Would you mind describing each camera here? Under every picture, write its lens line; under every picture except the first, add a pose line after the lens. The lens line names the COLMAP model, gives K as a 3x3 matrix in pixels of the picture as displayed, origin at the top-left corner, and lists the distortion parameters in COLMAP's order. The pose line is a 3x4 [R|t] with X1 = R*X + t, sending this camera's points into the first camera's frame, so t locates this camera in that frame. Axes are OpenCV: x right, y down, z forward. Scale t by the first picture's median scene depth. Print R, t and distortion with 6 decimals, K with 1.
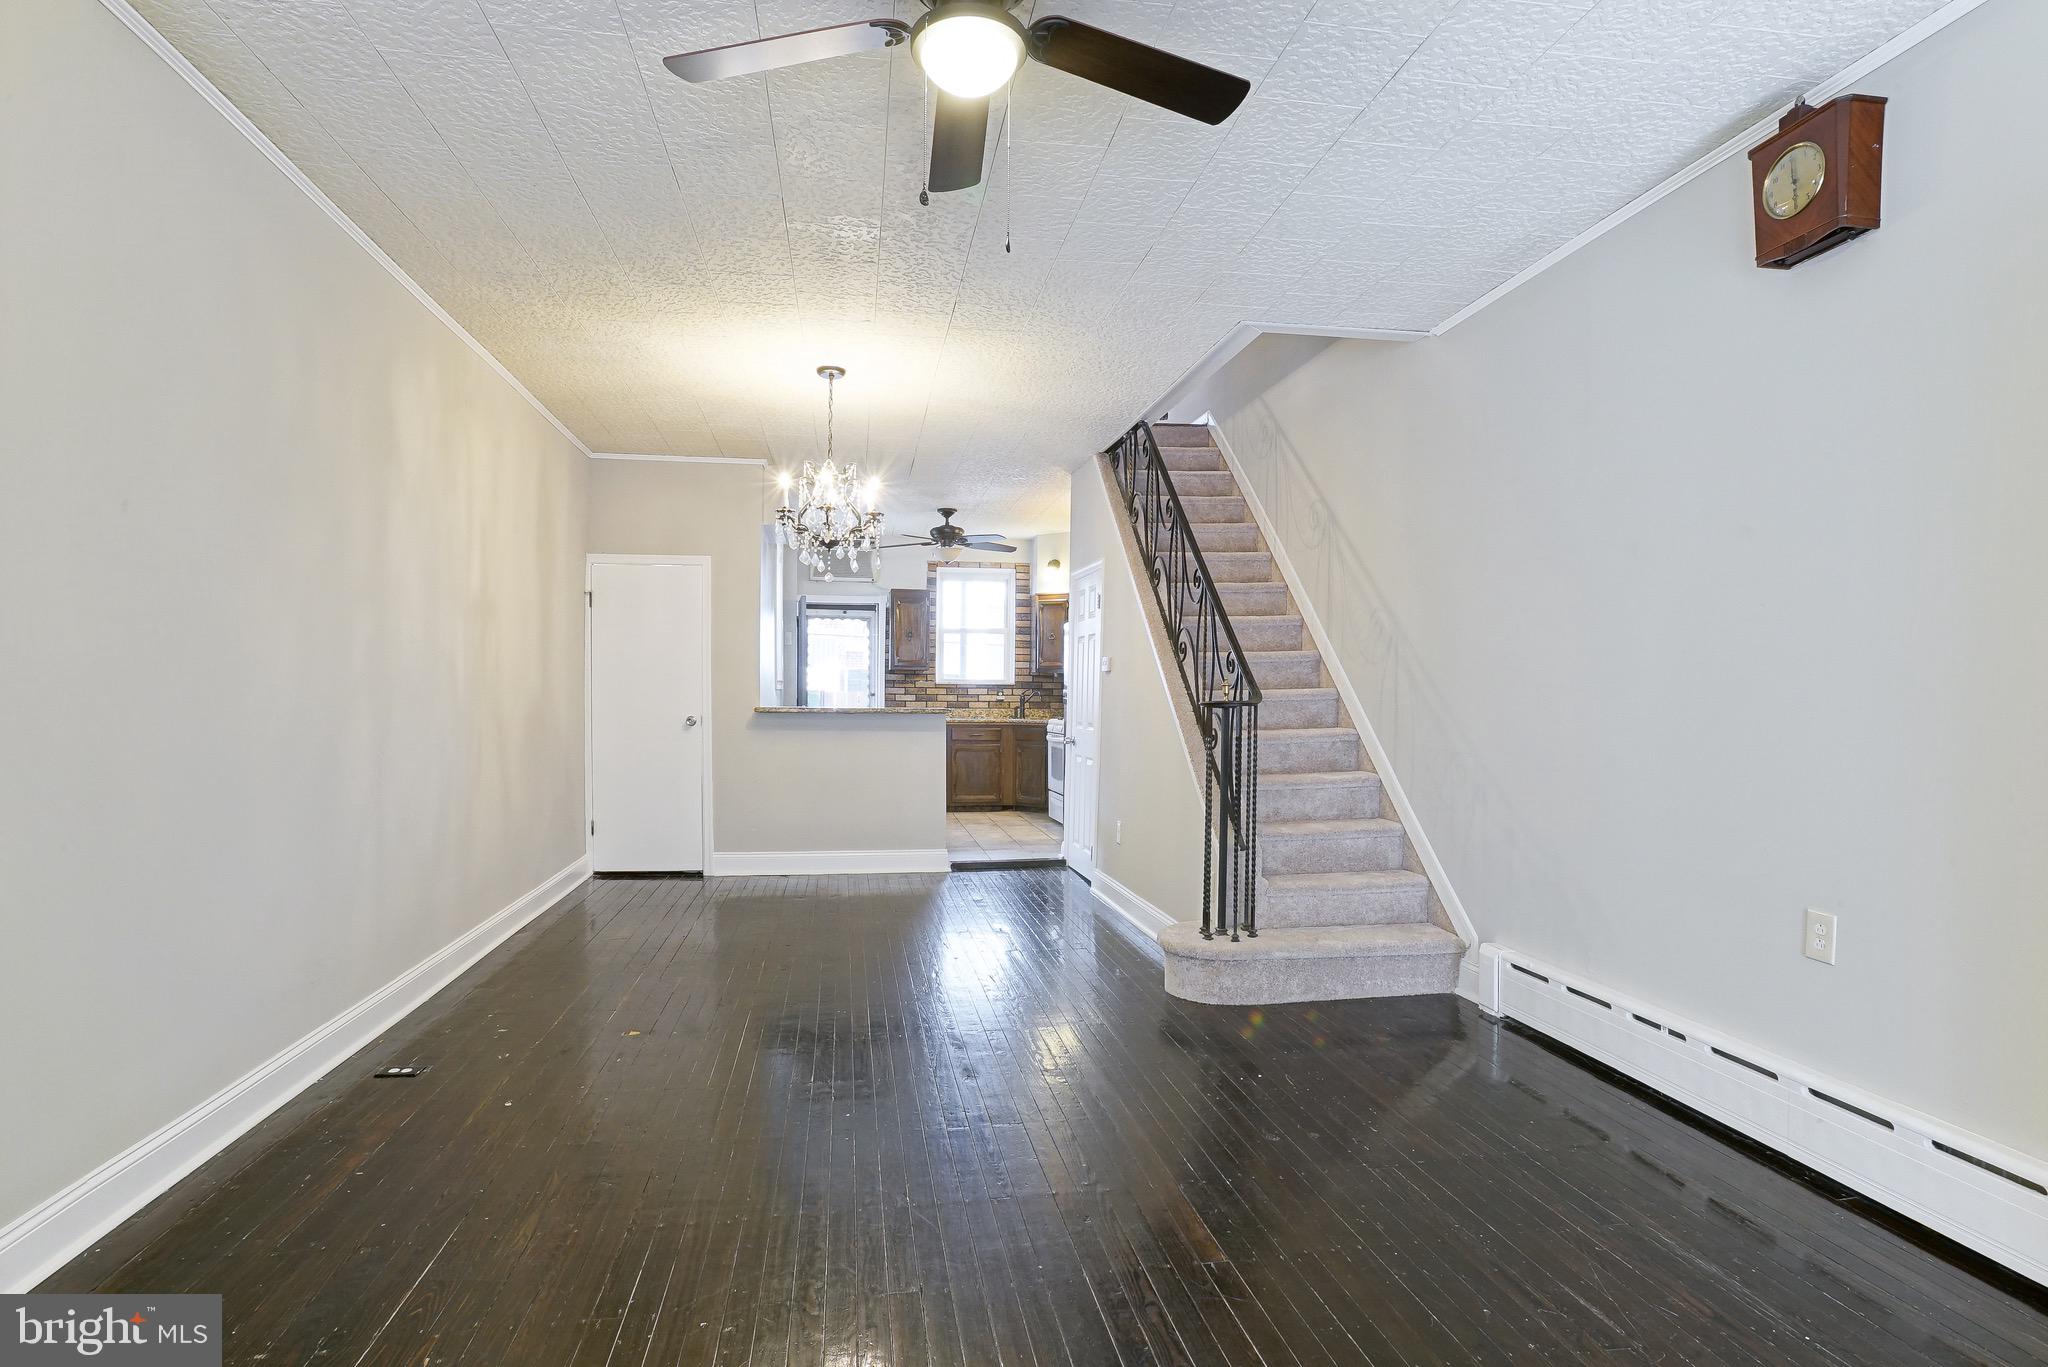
lens RADIAL K [[1034.5, 0, 996.4], [0, 1034.5, 708.6], [0, 0, 1]] dist [-0.049977, 0.021541]
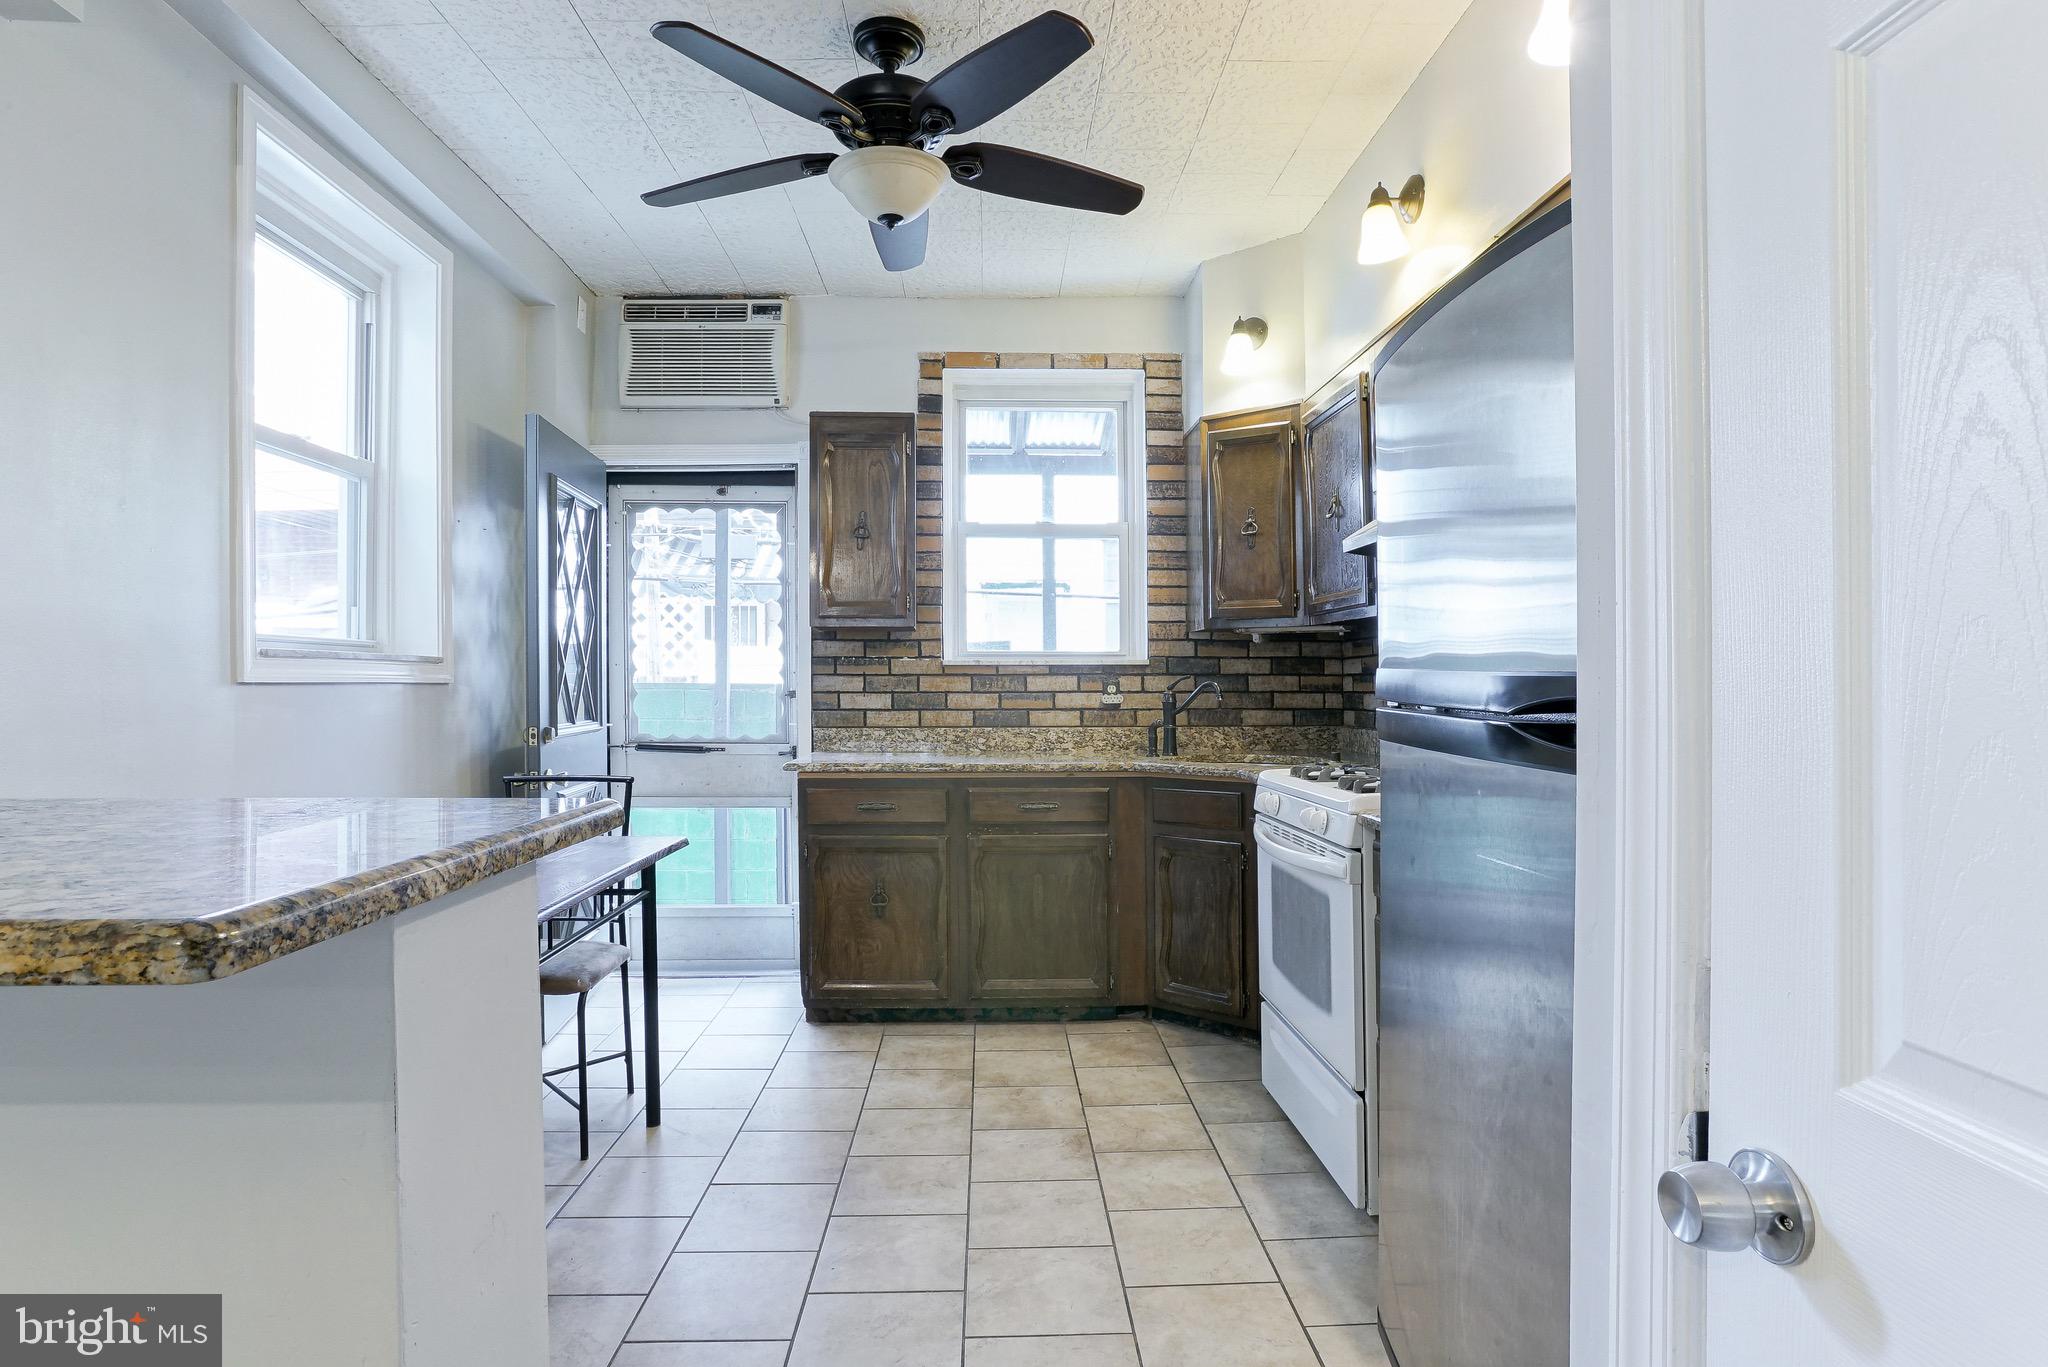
lens RADIAL K [[1034.5, 0, 1027.6], [0, 1034.5, 659.6], [0, 0, 1]] dist [-0.049977, 0.021541]
pose [[0.994905, -0.014565, -0.099761, 0.019034], [0.010522, 0.999107, -0.040931, -0.016394], [0.100268, 0.039673, 0.994169, 1.023559]]
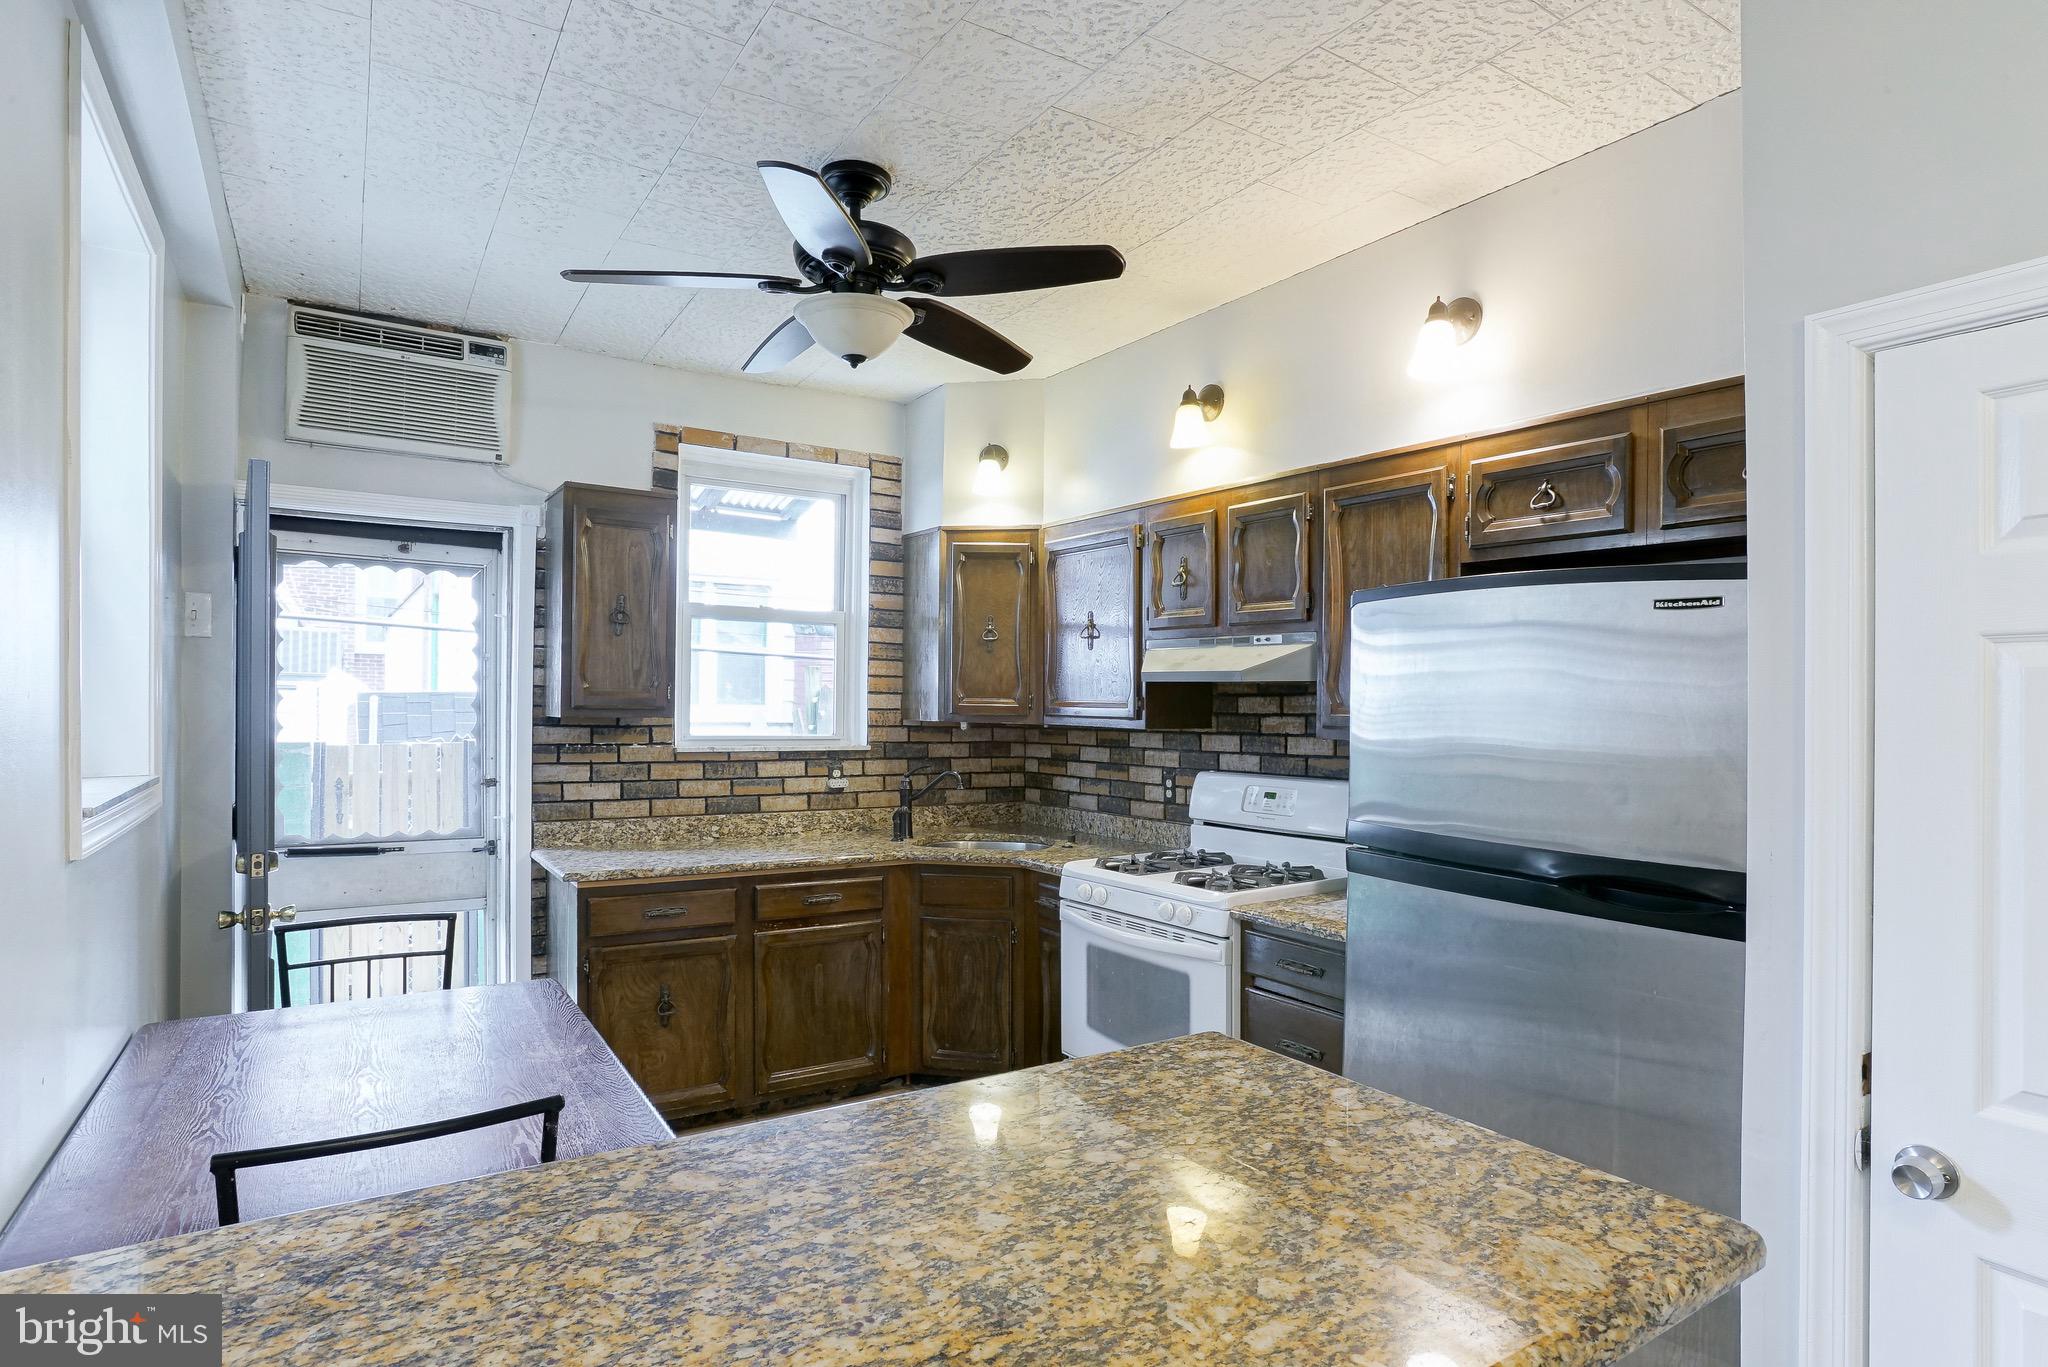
lens RADIAL K [[1034.5, 0, 974.3], [0, 1034.5, 696.1], [0, 0, 1]] dist [-0.049977, 0.021541]
pose [[0.914865, 0.004731, 0.403732, -0.182163], [0.003659, 0.999793, -0.020008, -0.060267], [-0.403743, 0.019782, 0.914659, 1.018765]]
